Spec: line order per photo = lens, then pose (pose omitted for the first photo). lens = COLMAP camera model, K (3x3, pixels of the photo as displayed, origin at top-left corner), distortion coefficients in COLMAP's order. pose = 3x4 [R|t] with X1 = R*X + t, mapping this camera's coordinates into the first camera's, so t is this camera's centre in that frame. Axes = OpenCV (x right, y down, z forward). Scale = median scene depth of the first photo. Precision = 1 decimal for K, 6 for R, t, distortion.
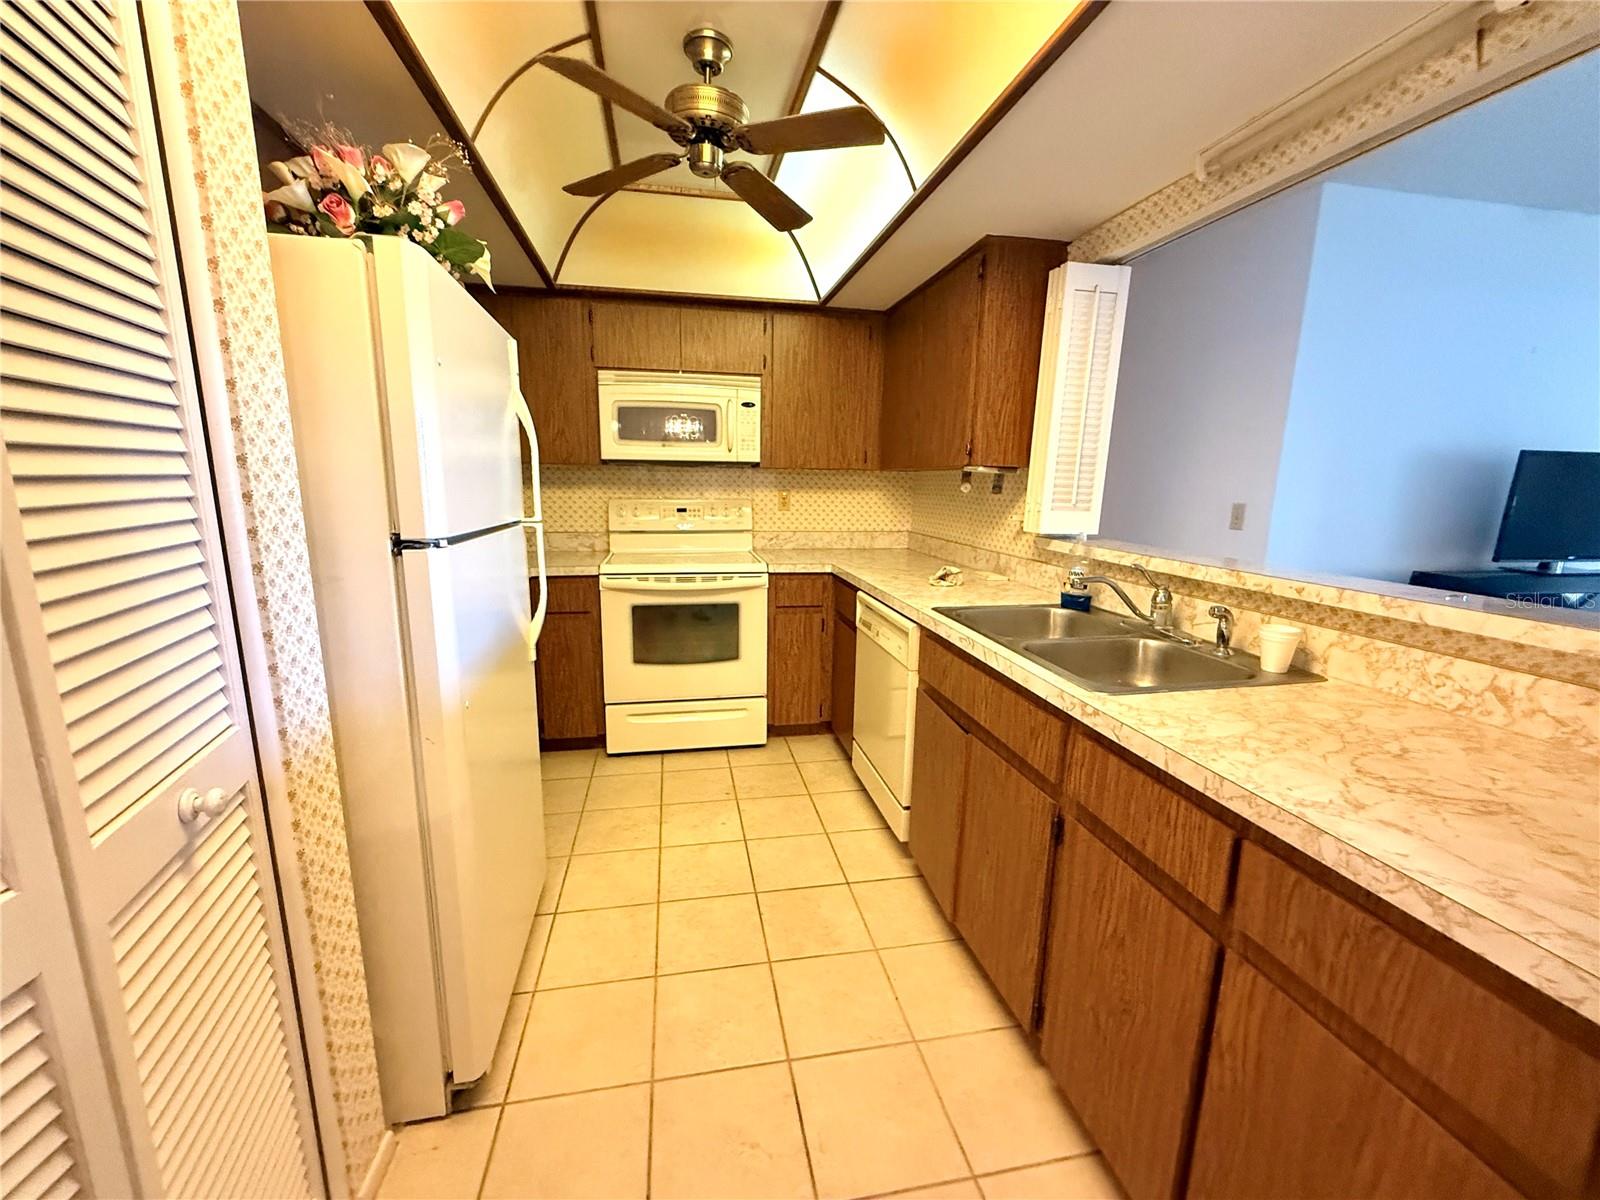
lens RADIAL K [[636.2, 0, 797.3], [0, 636.2, 601.4], [0, 0, 1]] dist [-0.000863, -0.000670]
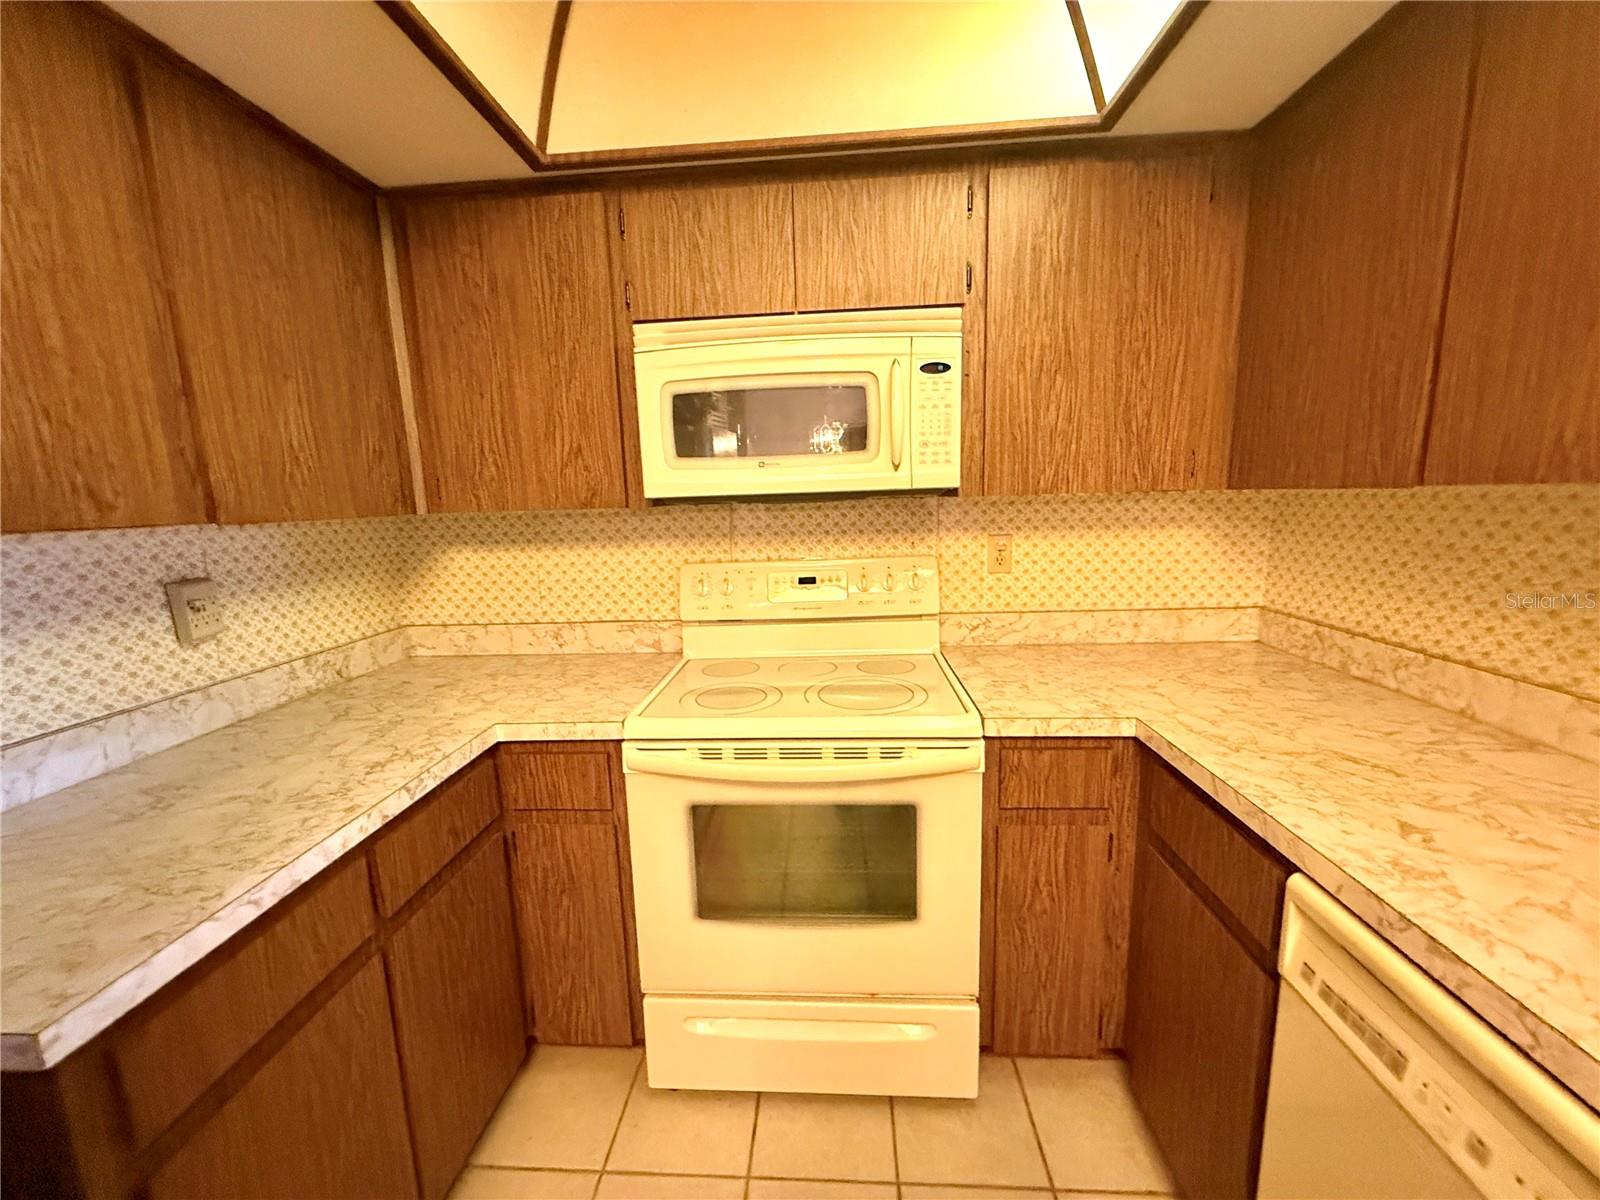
lens RADIAL K [[640.5, 0, 799.1], [0, 640.5, 599.9], [0, 0, 1]] dist [0.000030, 0.000576]
pose [[0.966867, -0.004926, -0.255234, -0.053406], [-0.001033, 0.999730, -0.023206, -0.124372], [0.255279, 0.022701, 0.966601, 0.511345]]
